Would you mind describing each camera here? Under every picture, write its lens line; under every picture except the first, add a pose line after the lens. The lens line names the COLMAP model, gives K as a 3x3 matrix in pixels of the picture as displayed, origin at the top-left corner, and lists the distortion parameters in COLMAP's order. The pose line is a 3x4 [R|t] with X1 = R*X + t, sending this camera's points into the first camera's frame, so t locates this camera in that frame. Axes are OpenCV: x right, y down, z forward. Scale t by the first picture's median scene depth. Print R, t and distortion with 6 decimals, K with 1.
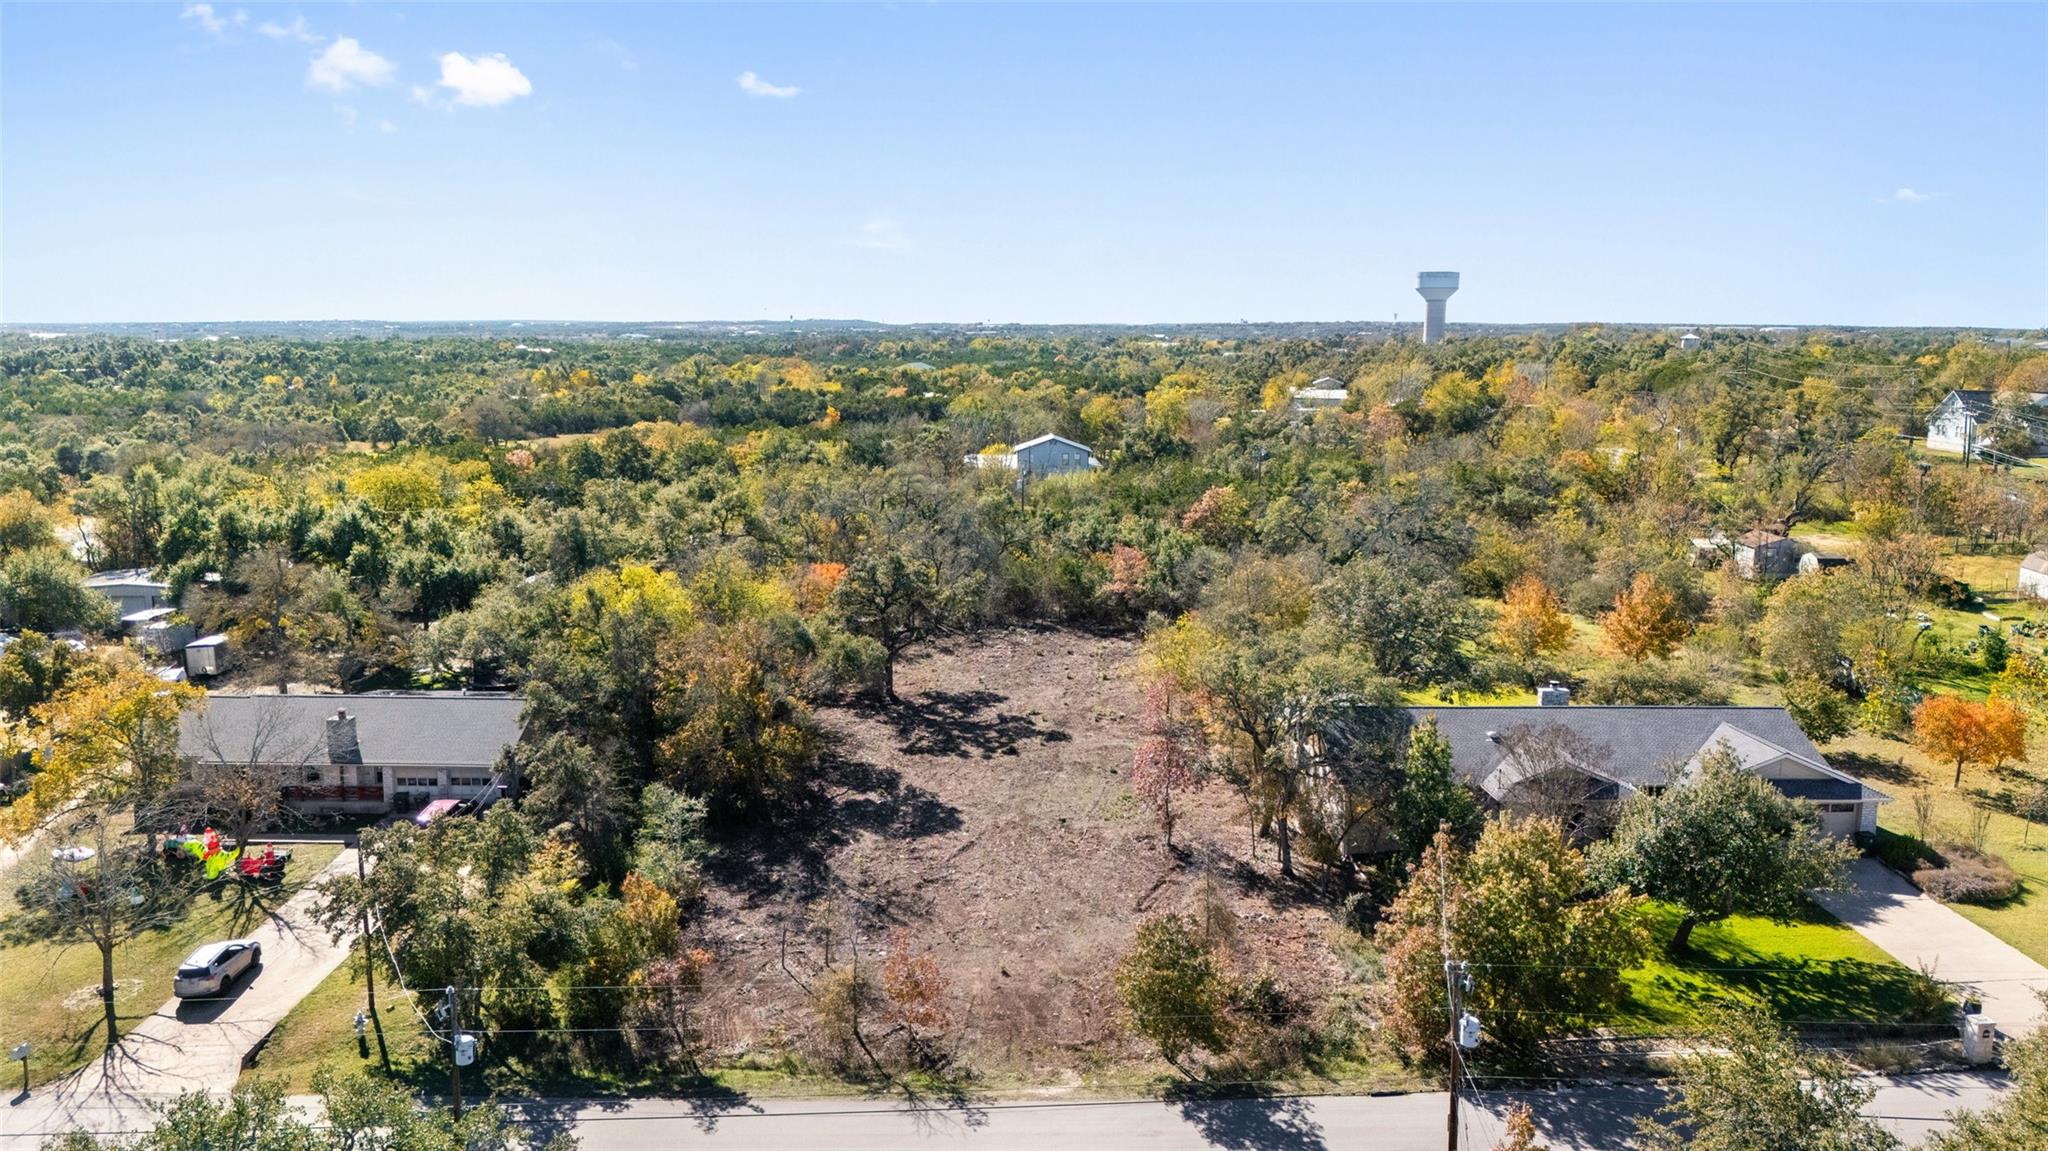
lens RADIAL K [[1497.5, 0, 1024.6], [0, 1497.5, 577.8], [0, 0, 1]] dist [0.051408, -0.030023]
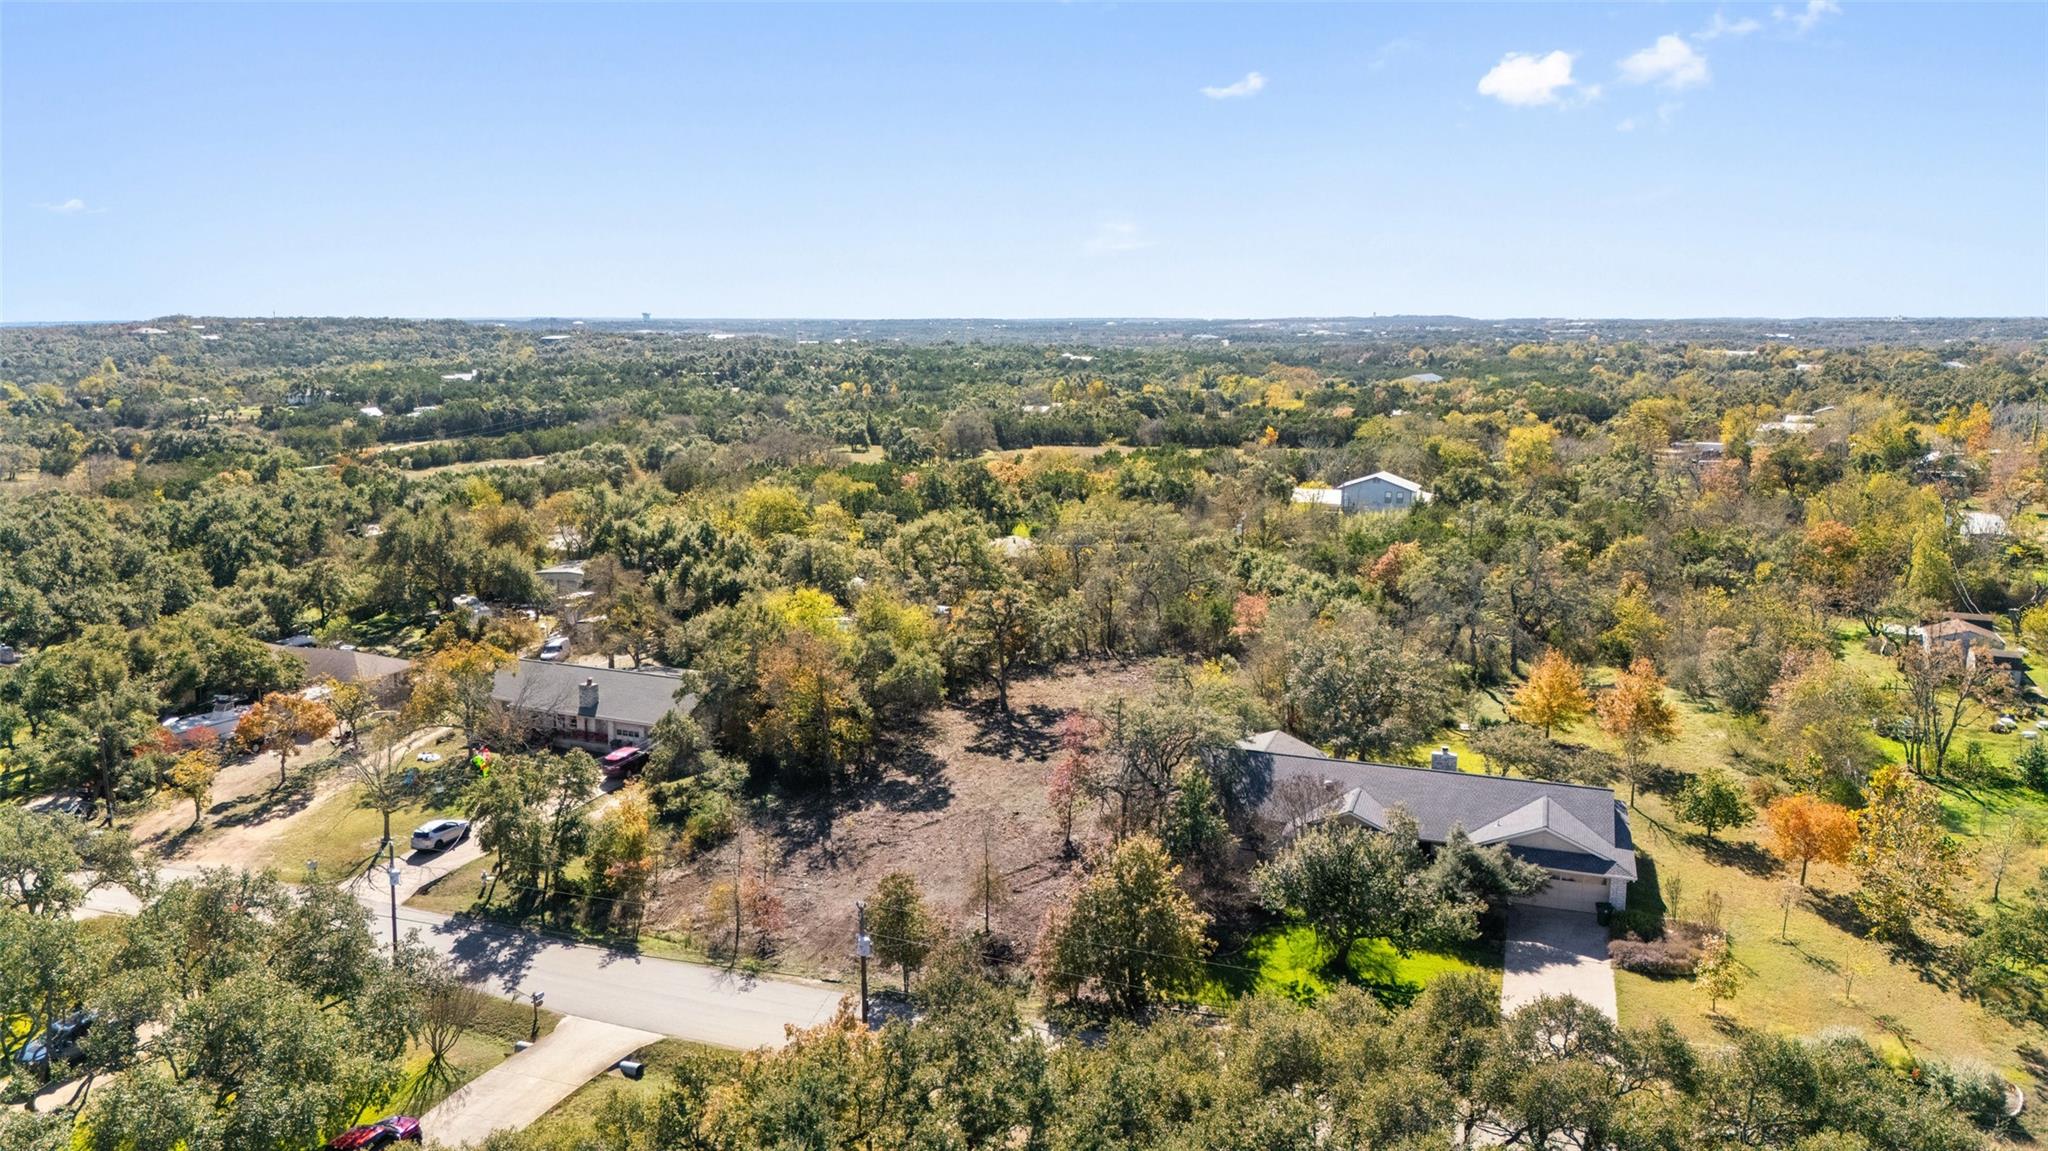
lens RADIAL K [[1497.5, 0, 1026.9], [0, 1497.5, 574.9], [0, 0, 1]] dist [0.051408, -0.030023]
pose [[0.927769, 0.063736, -0.367671, 0.608013], [-0.063256, 0.997908, 0.013370, -0.075844], [0.367754, 0.010853, 0.929860, -0.251329]]
